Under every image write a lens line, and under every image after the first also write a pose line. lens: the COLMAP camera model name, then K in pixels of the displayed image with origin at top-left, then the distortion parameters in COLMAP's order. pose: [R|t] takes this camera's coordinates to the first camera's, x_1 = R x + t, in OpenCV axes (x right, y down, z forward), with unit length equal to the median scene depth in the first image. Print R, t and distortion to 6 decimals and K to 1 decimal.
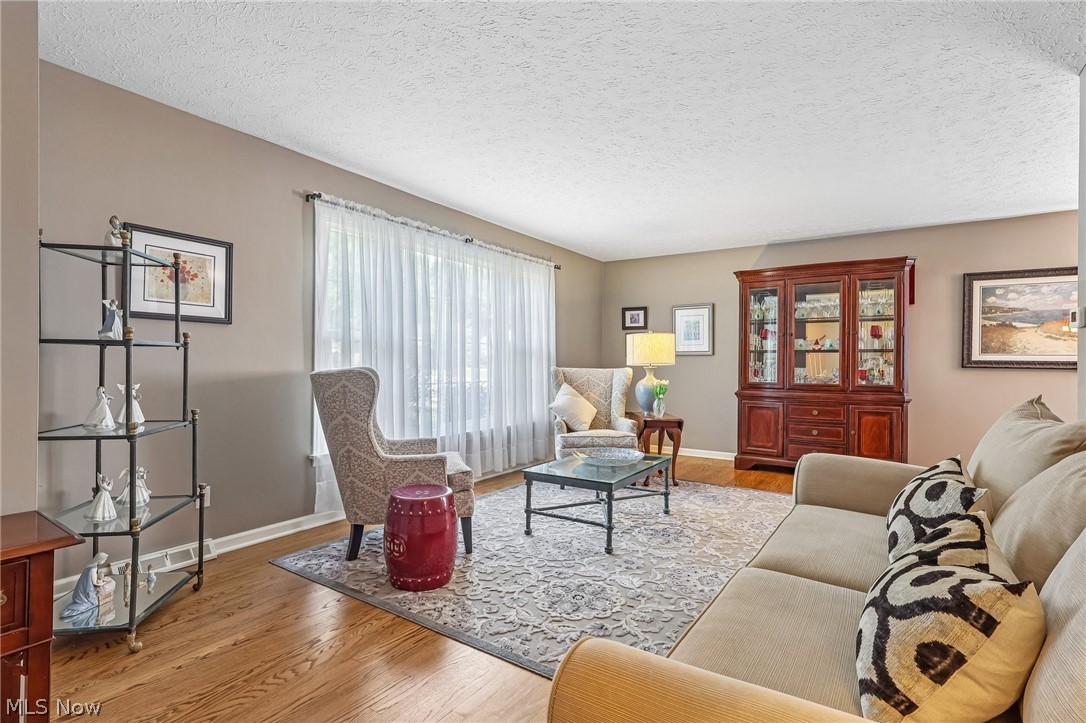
lens RADIAL K [[520.2, 0, 543.0], [0, 520.2, 361.5], [0, 0, 1]] dist [0.003466, 0.000203]
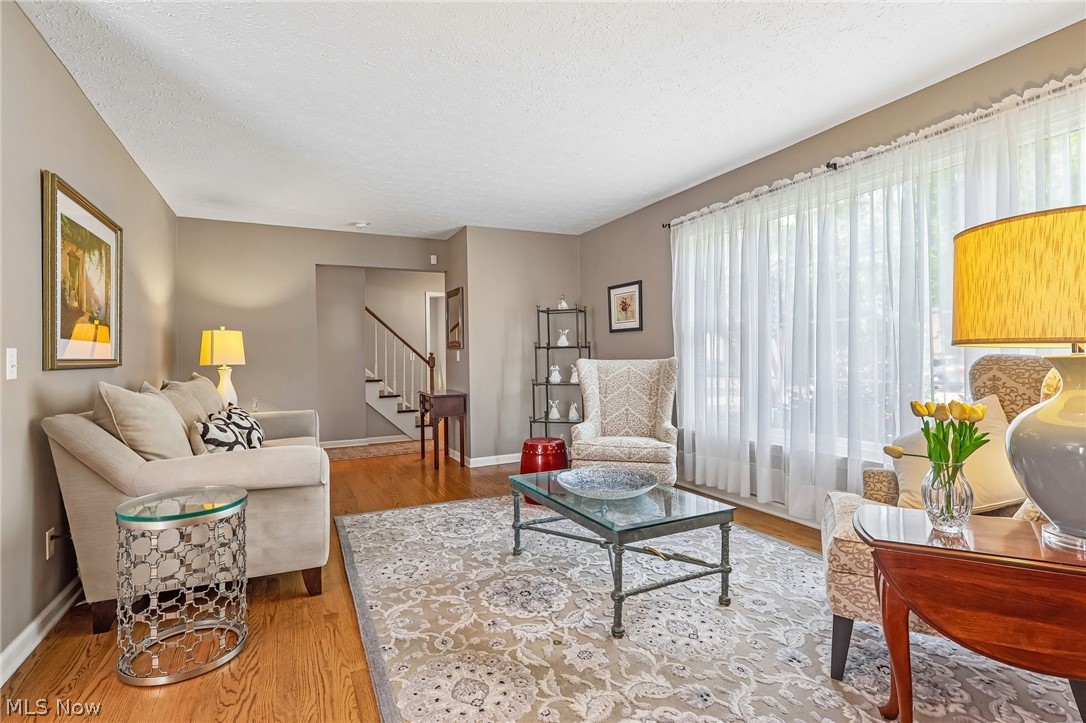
lens RADIAL K [[517.6, 0, 543.0], [0, 517.6, 361.5], [0, 0, 1]] dist [-0.017468, 0.000096]
pose [[-0.500963, 0.002901, -0.865464, 0.791470], [0.007517, 0.999971, -0.000999, 0.018647], [0.865436, -0.007006, -0.500971, 1.306487]]
